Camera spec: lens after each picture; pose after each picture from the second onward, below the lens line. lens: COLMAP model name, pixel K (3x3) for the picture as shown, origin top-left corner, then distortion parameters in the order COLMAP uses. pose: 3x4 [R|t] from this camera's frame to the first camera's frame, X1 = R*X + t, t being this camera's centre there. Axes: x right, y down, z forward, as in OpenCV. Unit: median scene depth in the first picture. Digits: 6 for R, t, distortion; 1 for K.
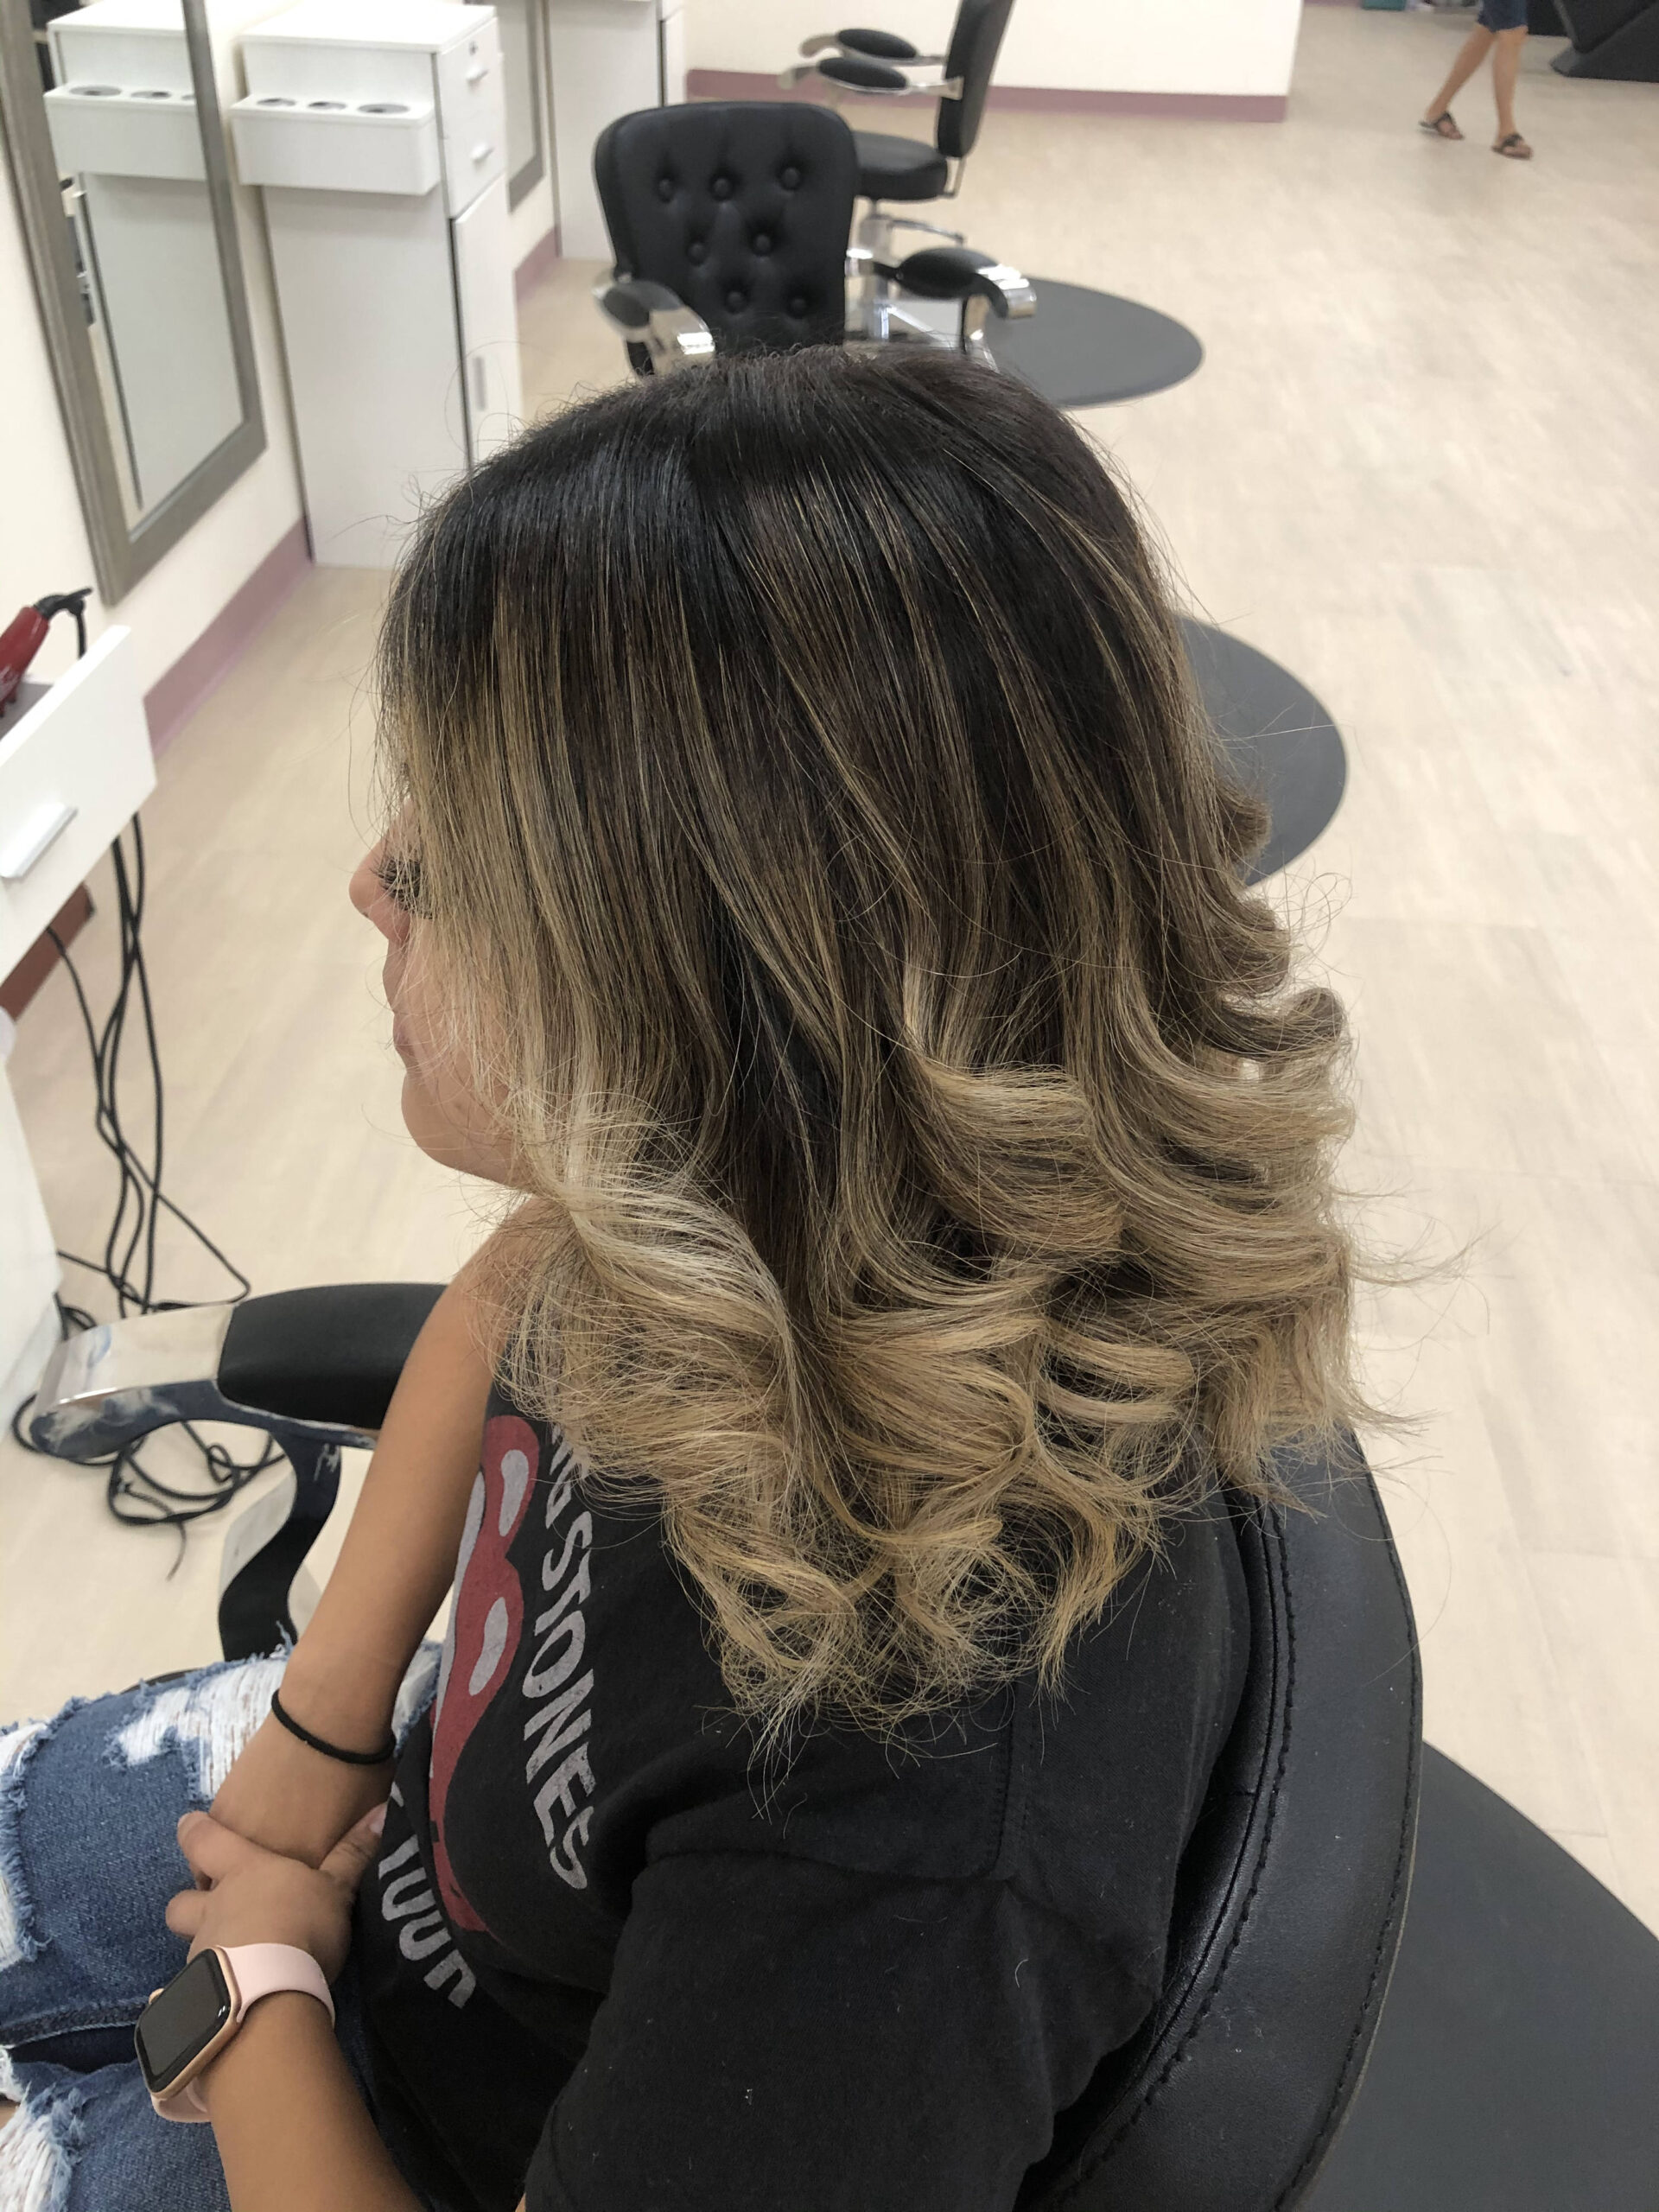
lens RADIAL K [[1836.5, 0, 869.6], [0, 1836.5, 1098.7], [0, 0, 1]] dist [-0.002163, 0.004003]
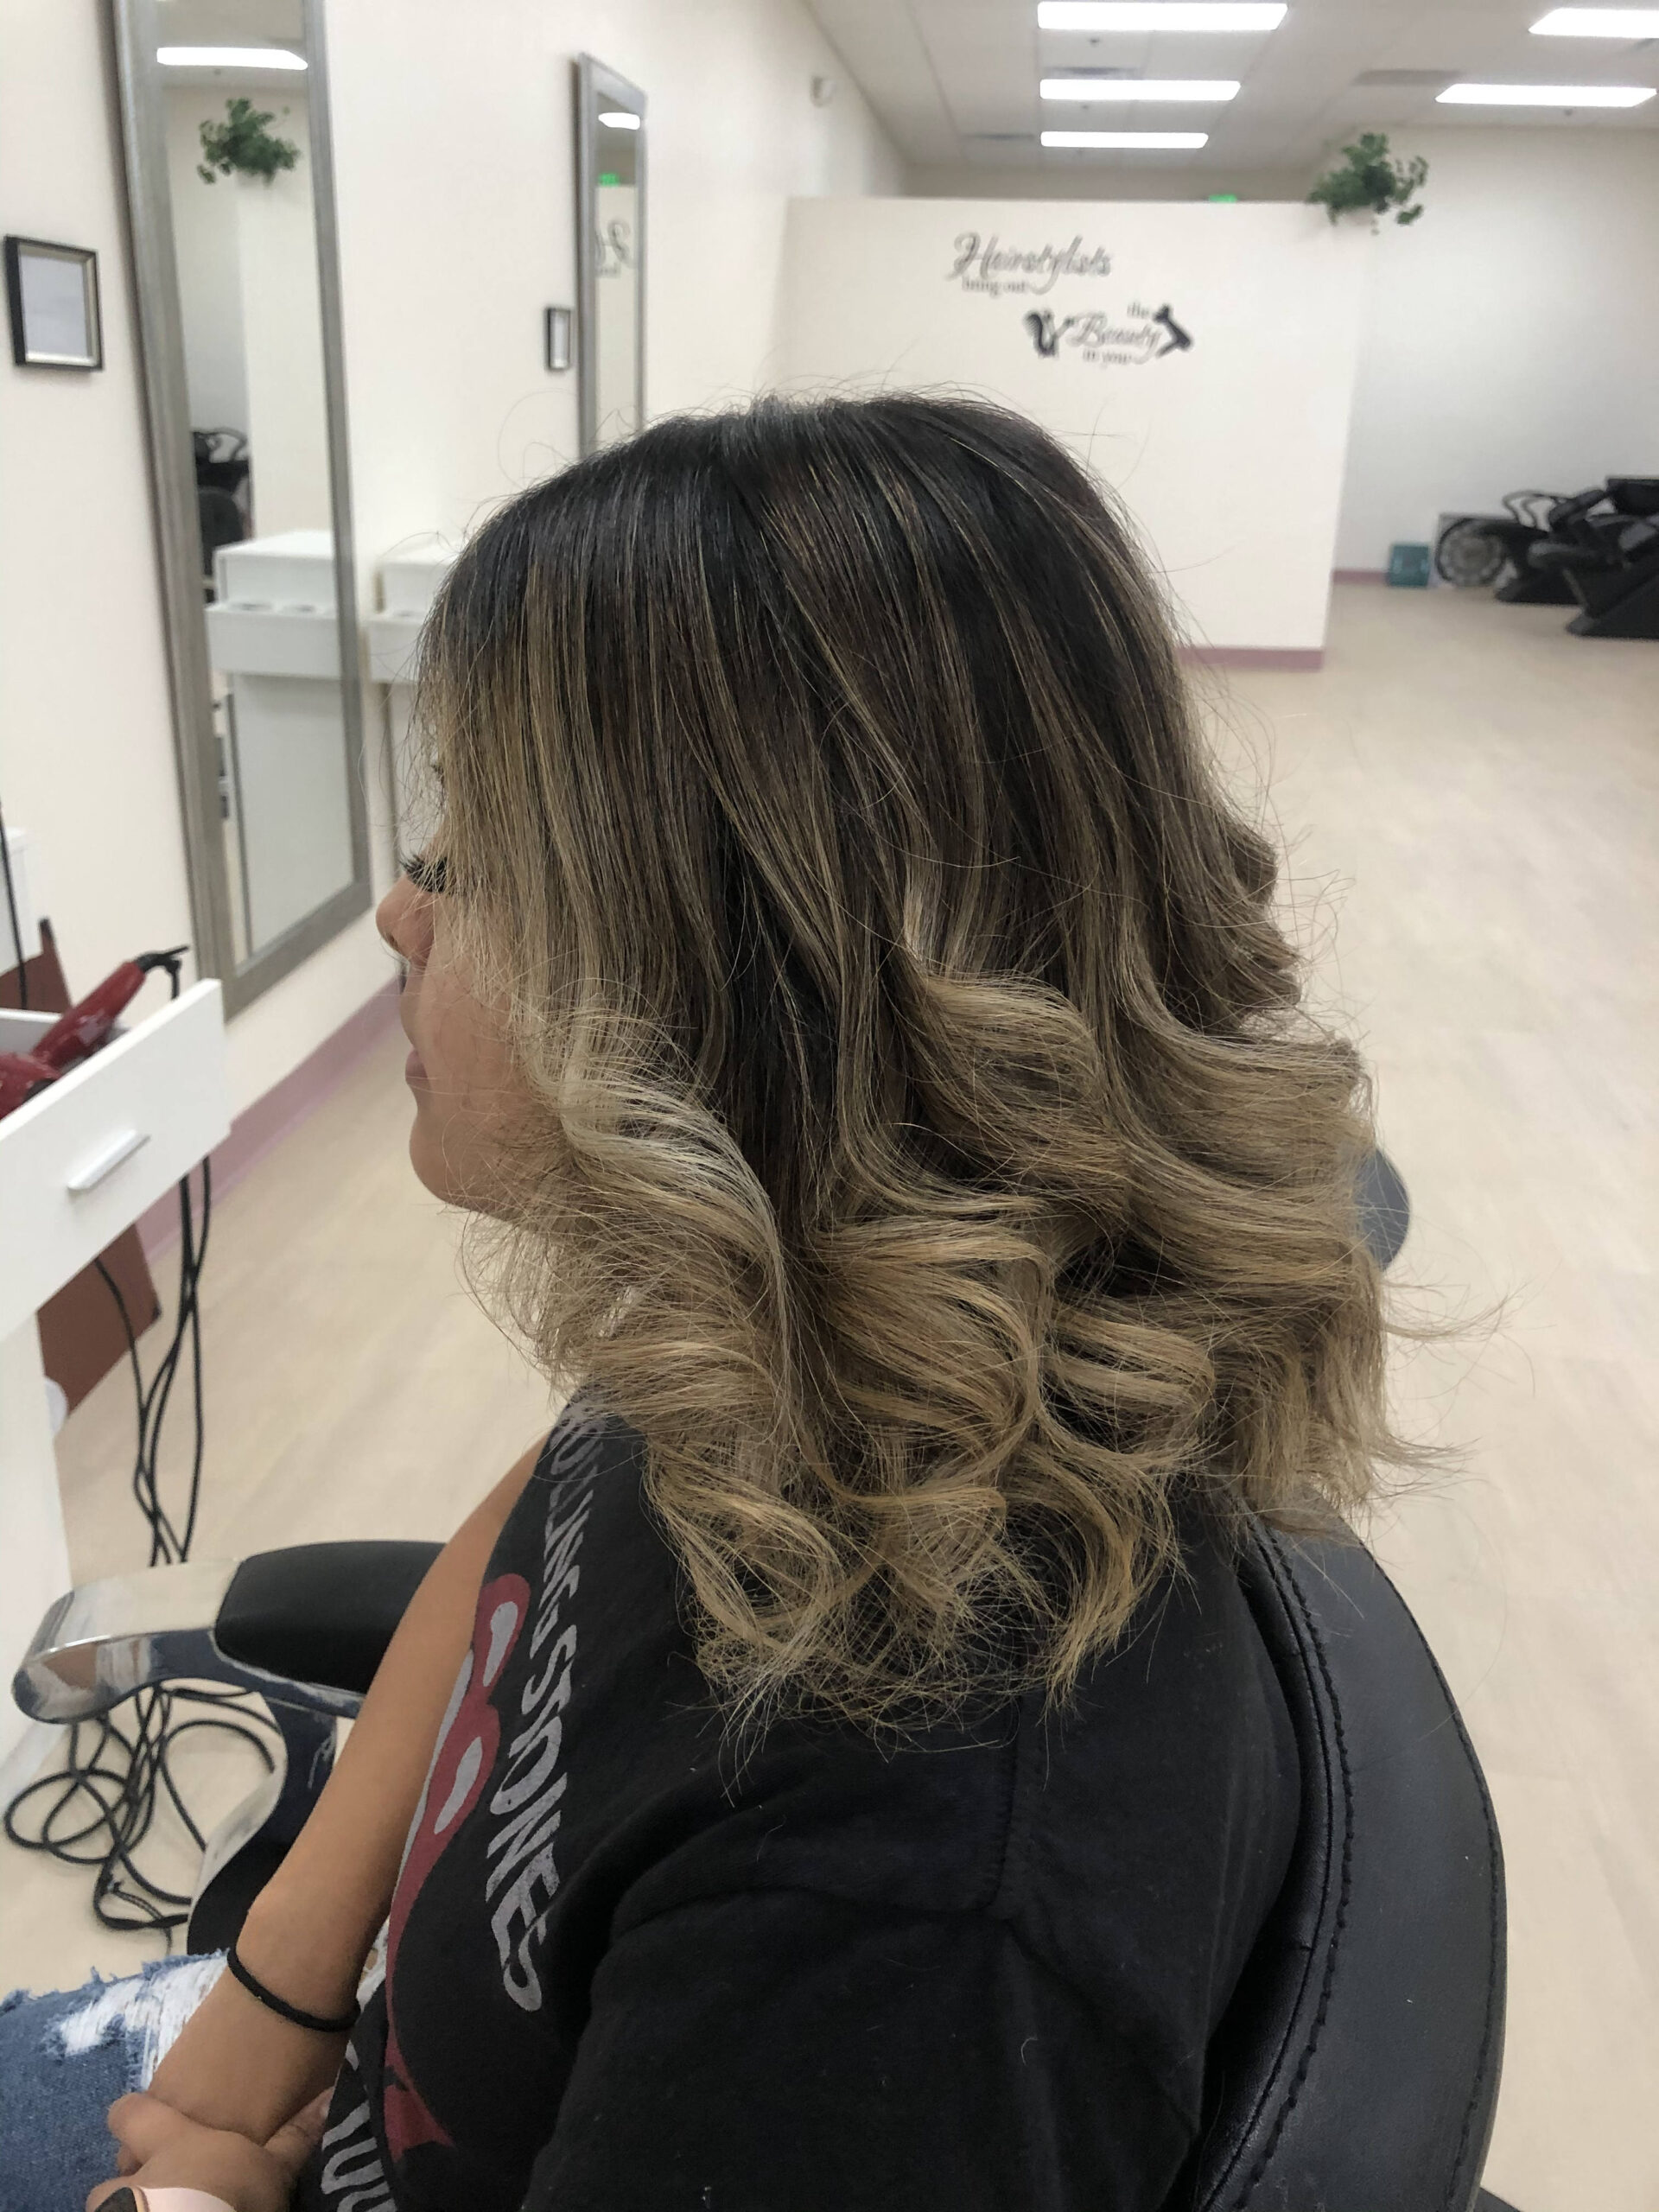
lens RADIAL K [[1836.5, 0, 829.5], [0, 1836.5, 1106.0], [0, 0, 1]] dist [-0.002584, 0.034325]
pose [[0.998241, 0.012572, -0.057942, 0.034816], [-0.027508, 0.963920, -0.264769, 0.288201], [0.052523, 0.265897, 0.962570, 0.052926]]
